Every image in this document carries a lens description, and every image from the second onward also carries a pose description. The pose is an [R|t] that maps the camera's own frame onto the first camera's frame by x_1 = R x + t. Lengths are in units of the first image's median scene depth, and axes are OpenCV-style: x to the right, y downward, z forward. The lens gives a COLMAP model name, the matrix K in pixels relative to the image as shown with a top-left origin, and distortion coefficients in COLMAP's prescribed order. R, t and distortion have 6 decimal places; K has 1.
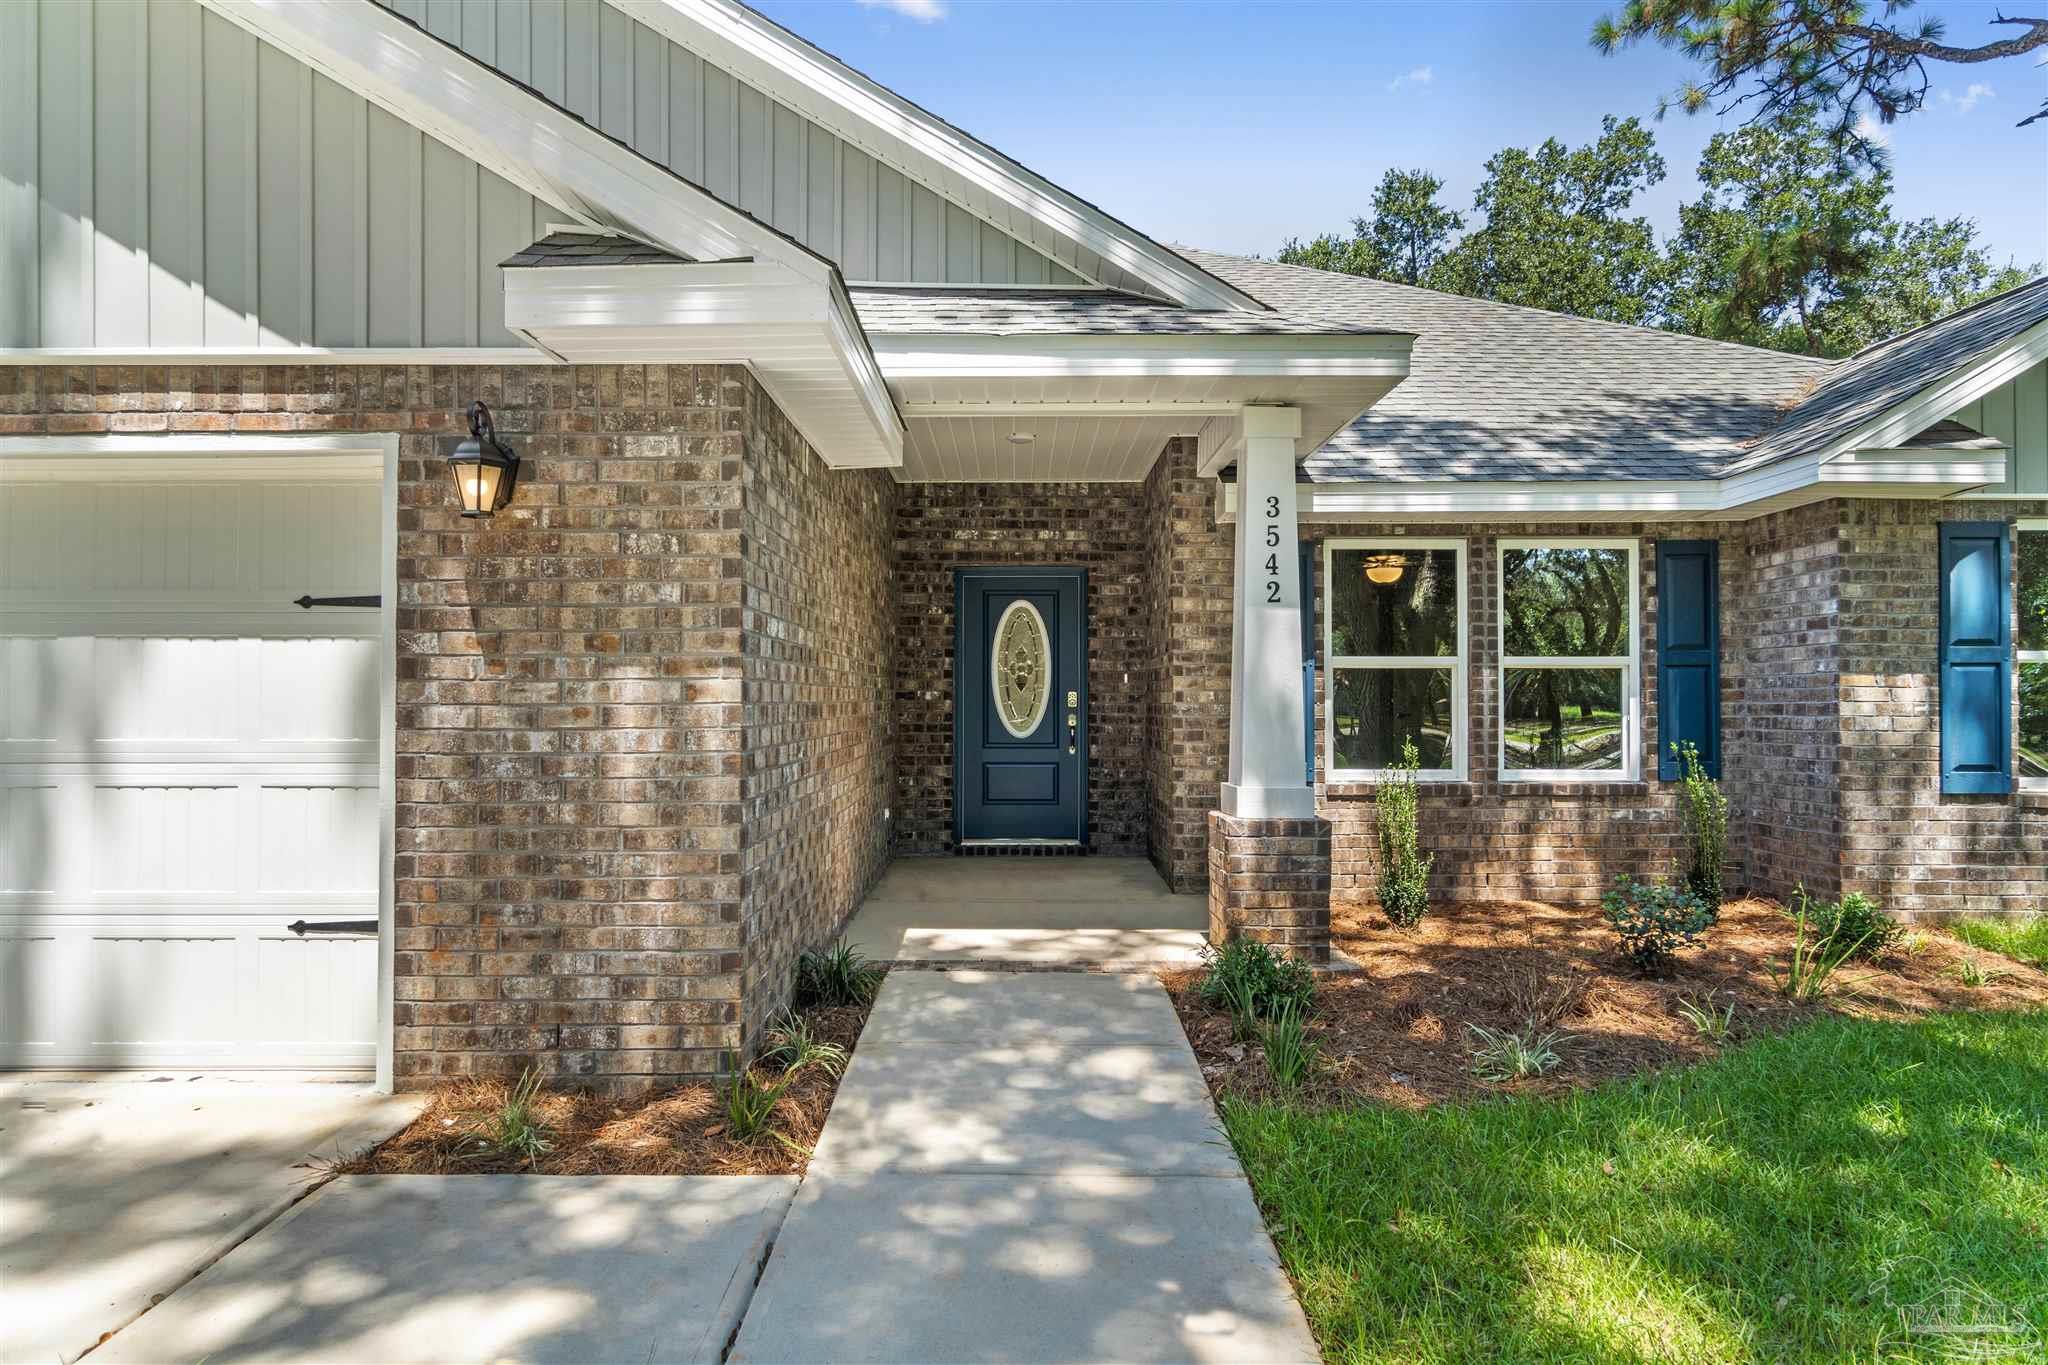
lens RADIAL K [[1195.1, 0, 1015.8], [0, 1195.1, 682.5], [0, 0, 1]] dist [-0.003879, -0.000697]
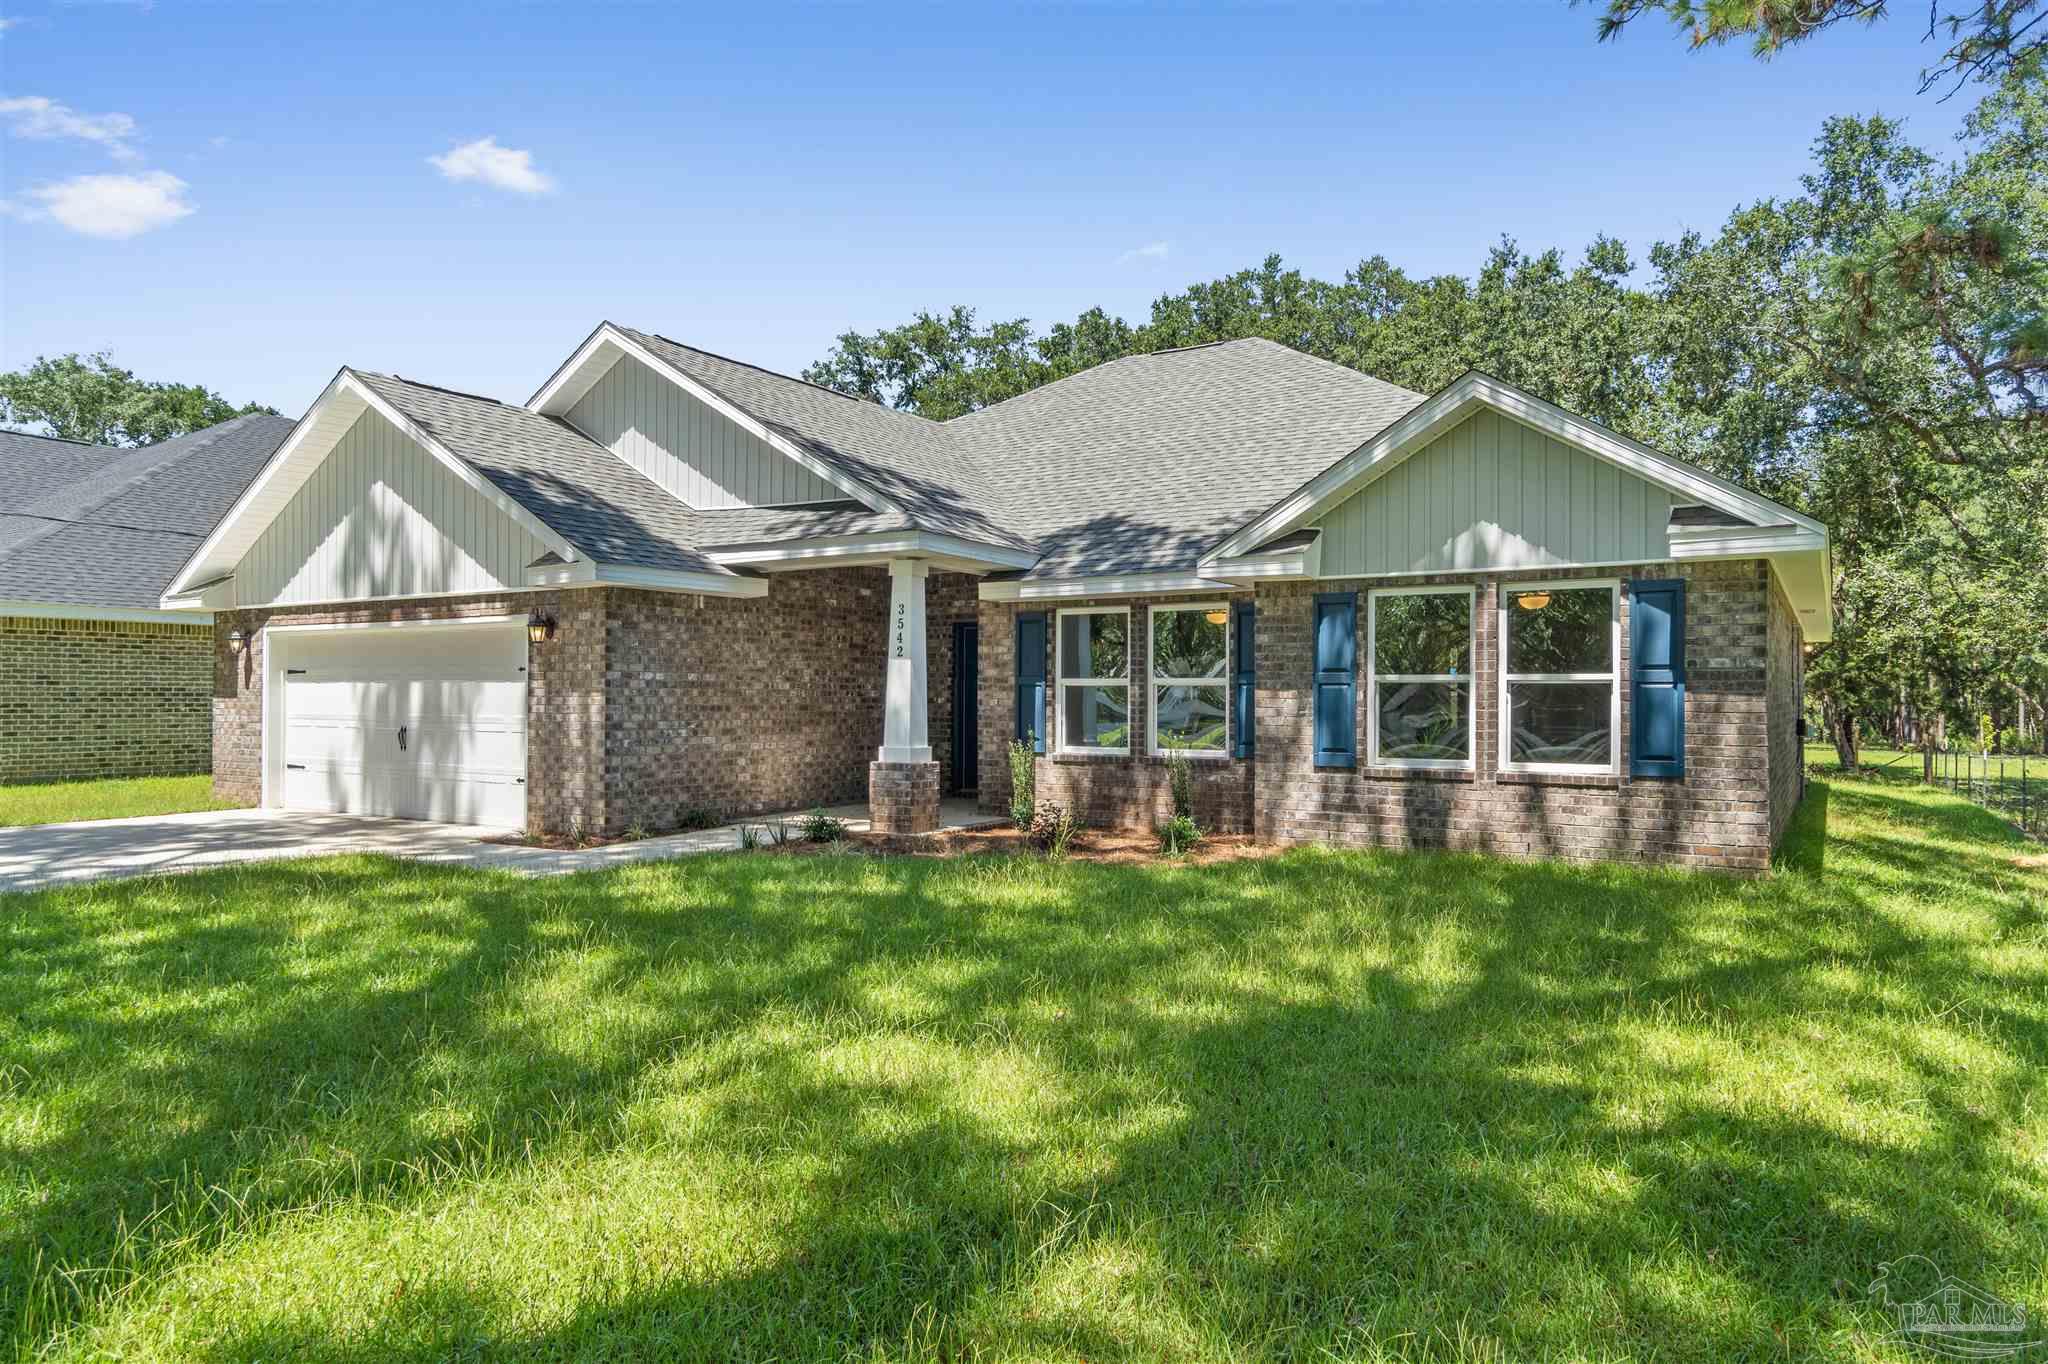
lens RADIAL K [[1292.9, 0, 1022.5], [0, 1292.9, 674.7], [0, 0, 1]] dist [-0.006740, 0.000476]
pose [[0.849014, -0.006439, -0.528331, 1.349274], [0.004247, 0.999977, -0.005363, -0.020410], [0.528353, 0.002310, 0.849021, -0.656916]]
